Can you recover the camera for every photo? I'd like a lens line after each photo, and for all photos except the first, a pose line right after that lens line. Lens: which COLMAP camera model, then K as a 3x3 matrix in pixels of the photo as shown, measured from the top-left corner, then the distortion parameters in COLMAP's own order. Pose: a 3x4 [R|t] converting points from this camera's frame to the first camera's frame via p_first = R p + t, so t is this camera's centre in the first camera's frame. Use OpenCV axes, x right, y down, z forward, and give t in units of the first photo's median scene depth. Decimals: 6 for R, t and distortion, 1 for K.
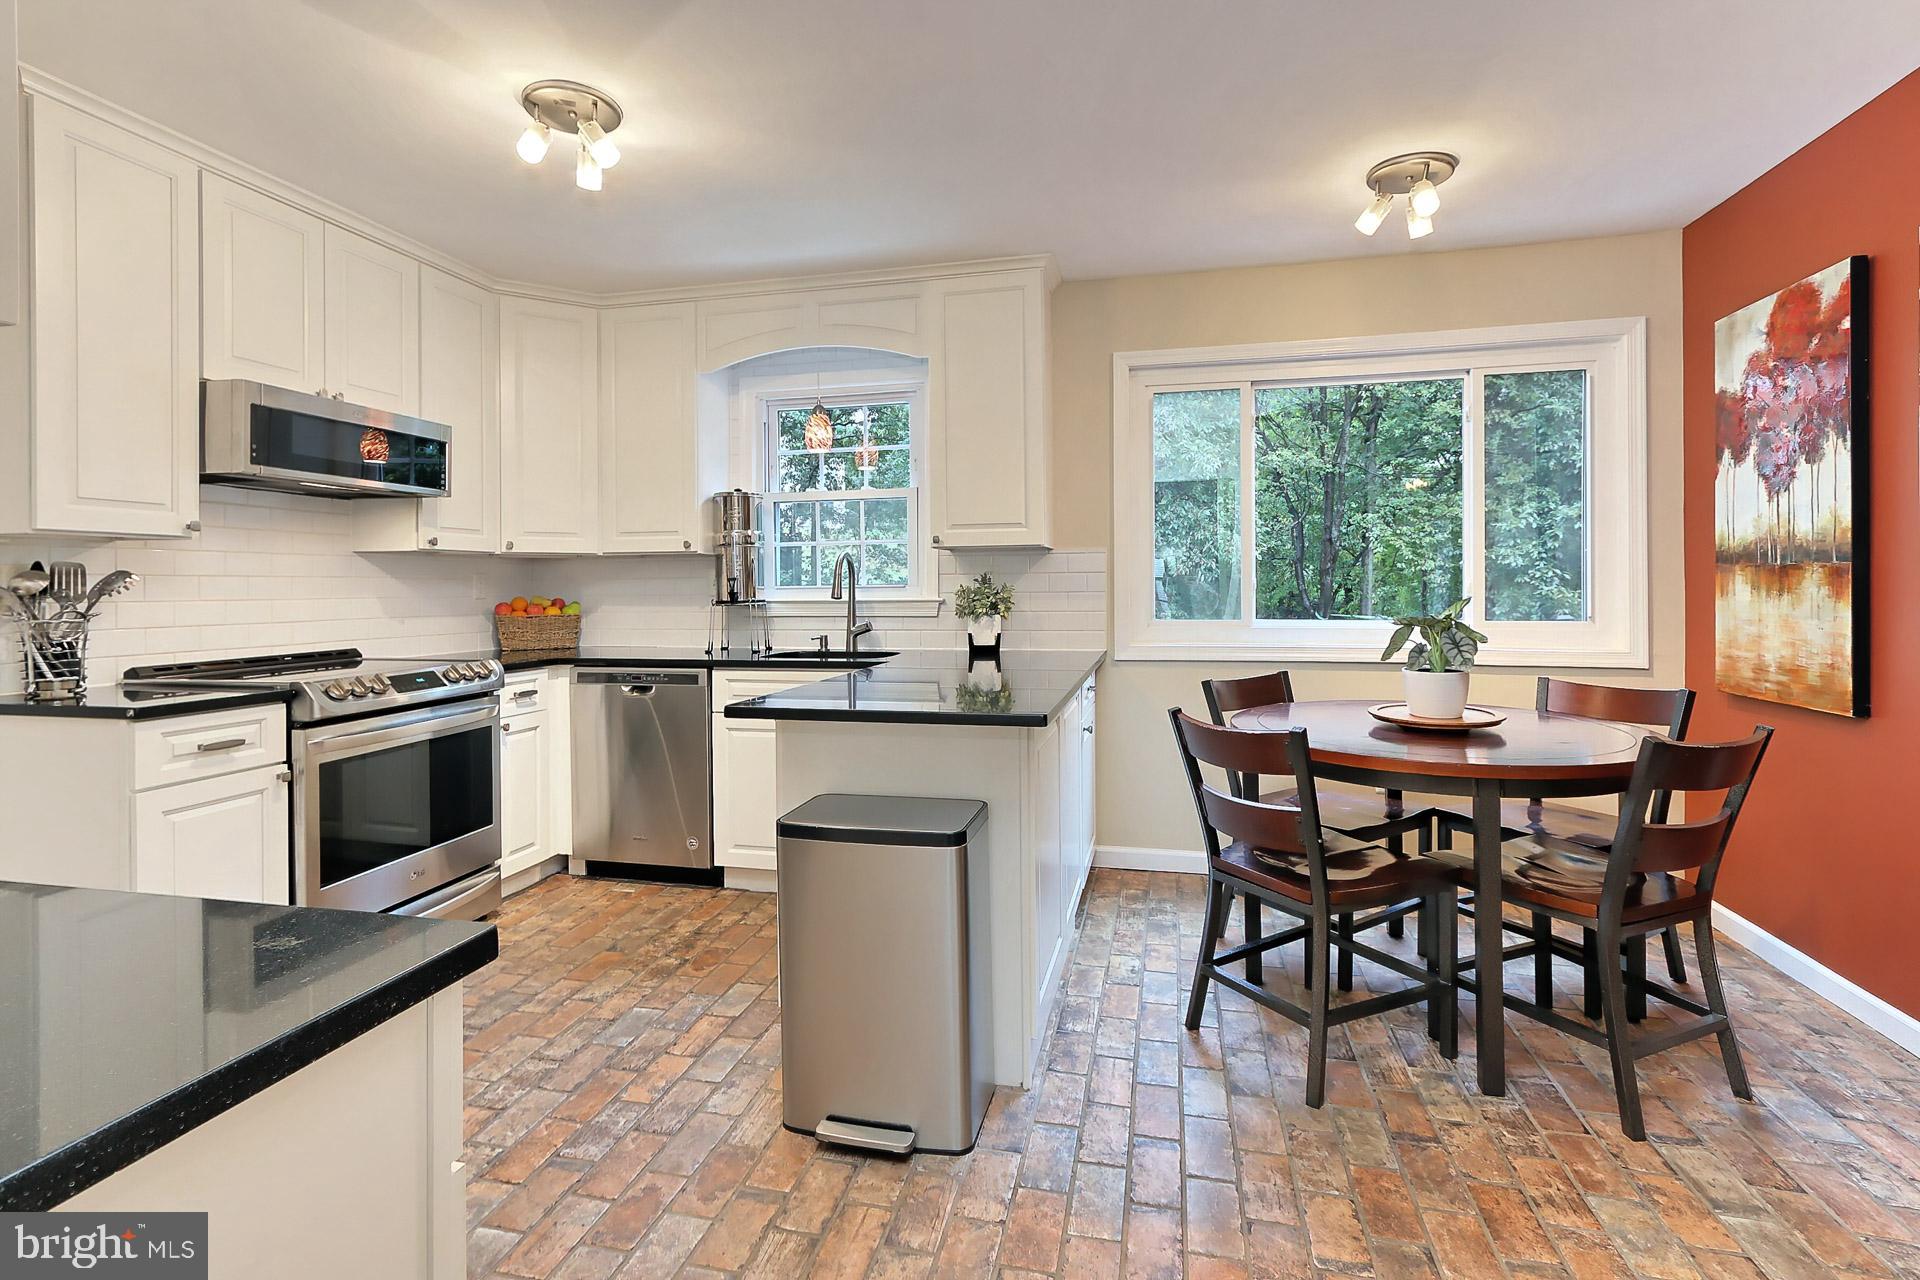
lens RADIAL K [[922.8, 0, 902.9], [0, 922.8, 605.9], [0, 0, 1]] dist [0.001111, 0.003198]
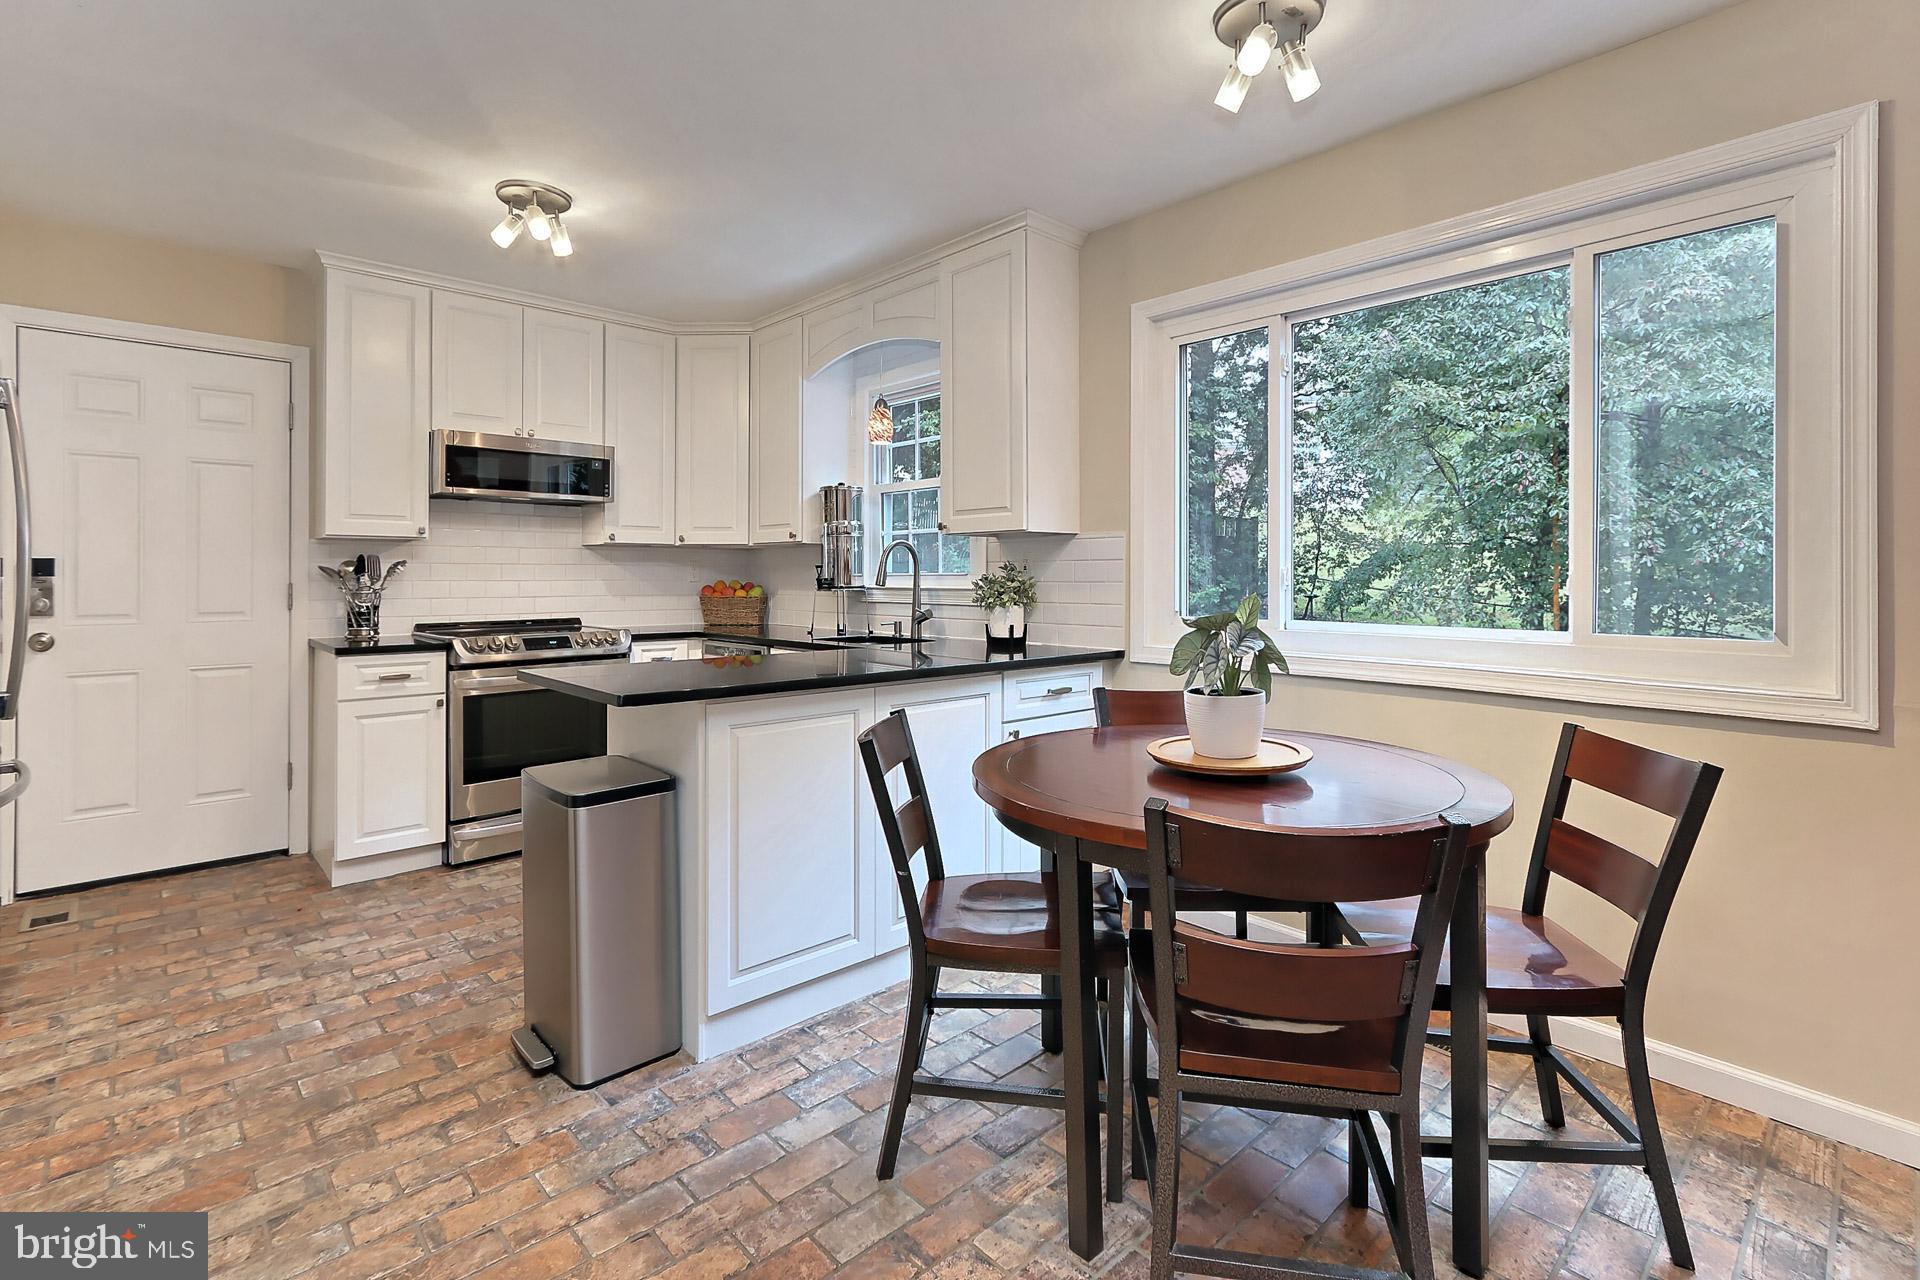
lens RADIAL K [[922.8, 0, 877.4], [0, 922.8, 588.8], [0, 0, 1]] dist [0.001111, 0.003198]
pose [[0.815385, 0.016067, -0.578696, 0.554078], [-0.019506, 0.999810, 0.000275, -0.005192], [0.578590, 0.011063, 0.815543, 0.170840]]
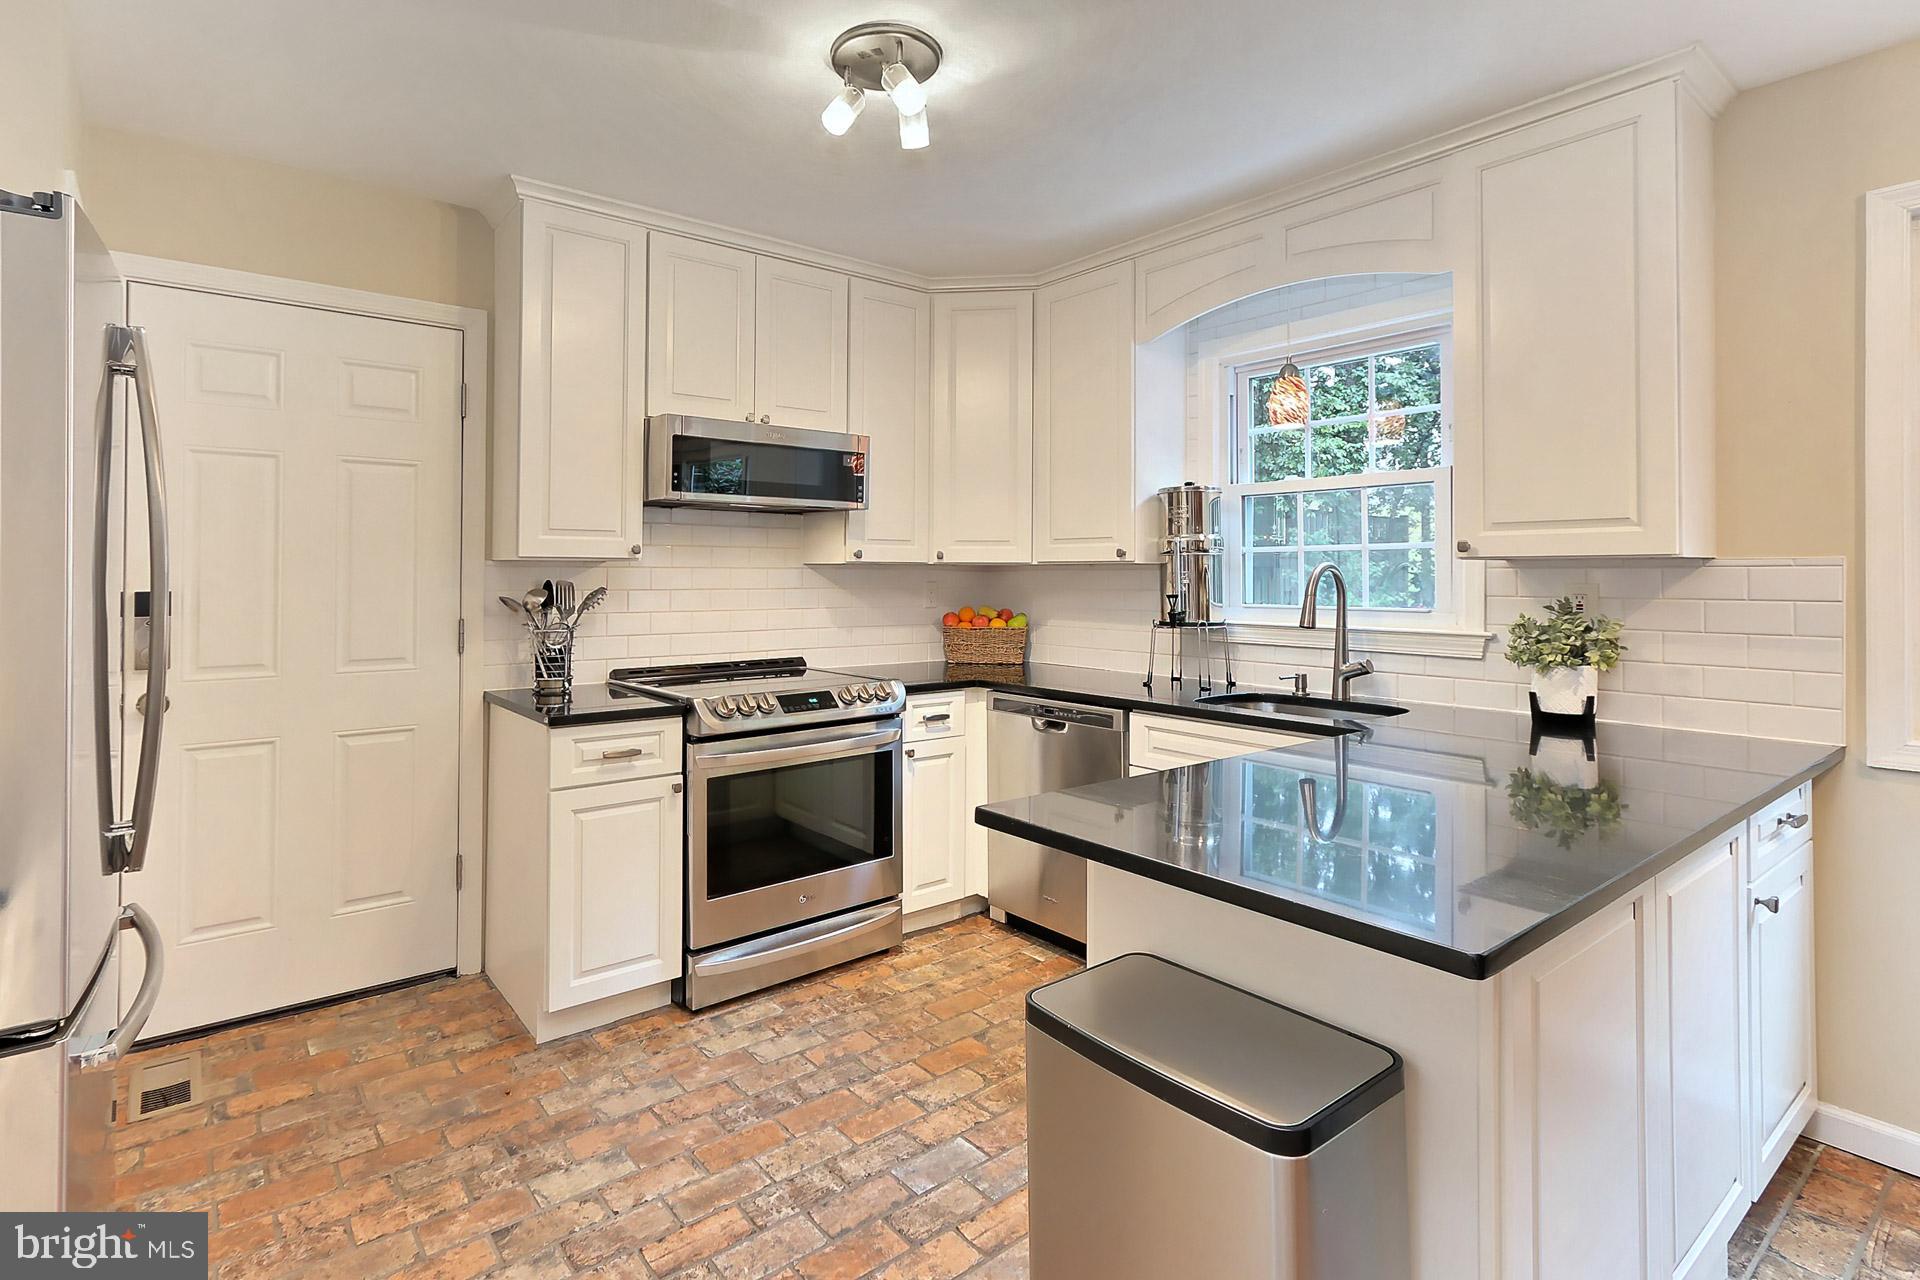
lens RADIAL K [[922.8, 0, 866.4], [0, 922.8, 576.5], [0, 0, 1]] dist [0.001111, 0.003198]
pose [[0.788620, 0.008093, -0.614827, 0.109946], [-0.018255, 0.999781, -0.010255, -0.037519], [0.614610, 0.019311, 0.788595, 0.234000]]
